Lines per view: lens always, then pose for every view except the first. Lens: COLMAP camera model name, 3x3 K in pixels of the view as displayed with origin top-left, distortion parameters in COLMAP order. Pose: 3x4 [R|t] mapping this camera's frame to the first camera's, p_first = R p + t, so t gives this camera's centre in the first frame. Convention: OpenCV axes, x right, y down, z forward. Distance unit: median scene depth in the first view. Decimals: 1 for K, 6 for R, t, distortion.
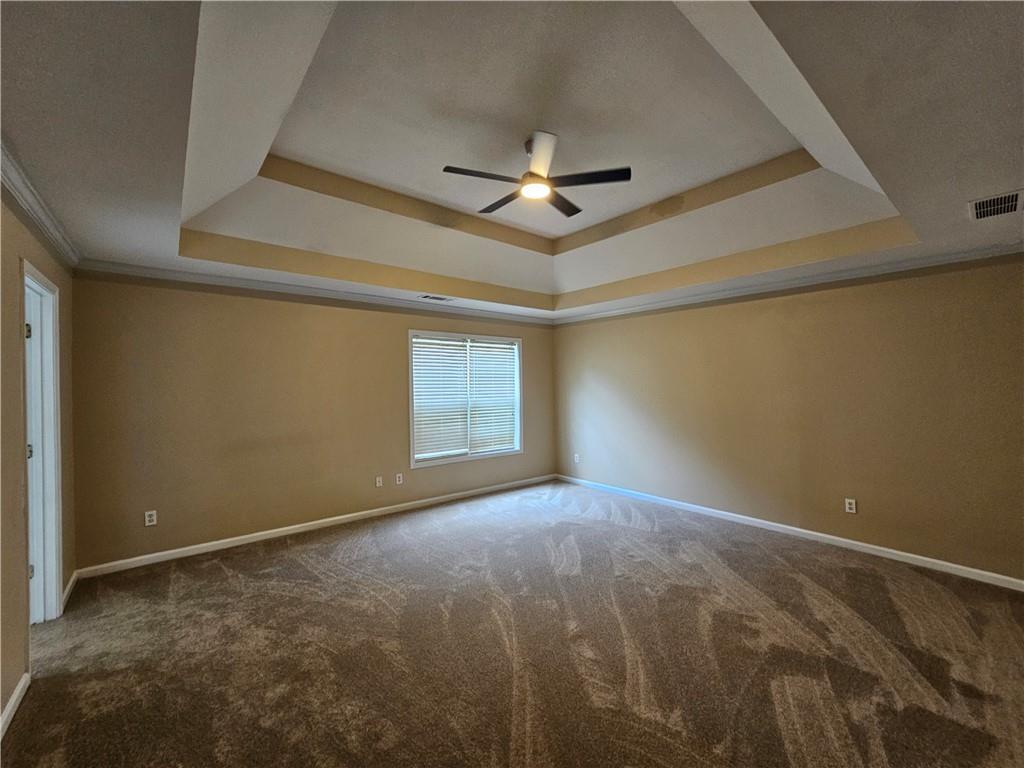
lens RADIAL K [[421.4, 0, 517.2], [0, 421.4, 387.8], [0, 0, 1]] dist [0.000712, 0.000311]
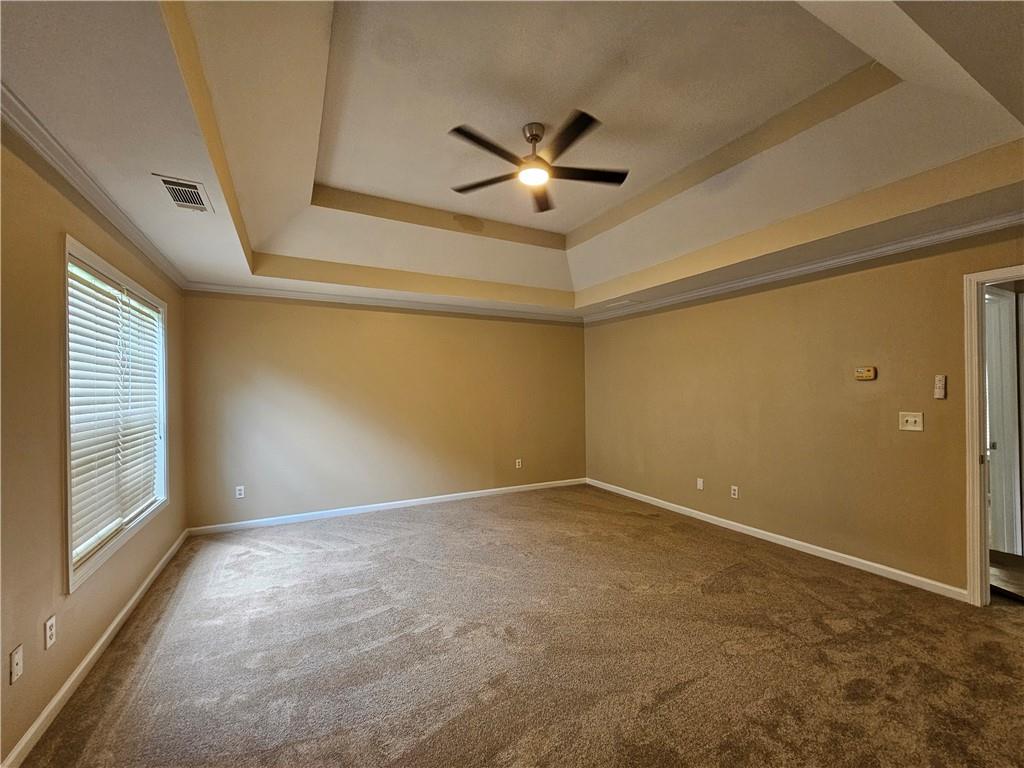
lens RADIAL K [[421.4, 0, 517.2], [0, 421.4, 387.8], [0, 0, 1]] dist [0.000712, 0.000311]
pose [[0.201986, 0.002873, 0.979384, -0.769273], [0.010855, 0.999928, -0.005172, 0.008319], [-0.979328, 0.011676, 0.201940, 0.714214]]
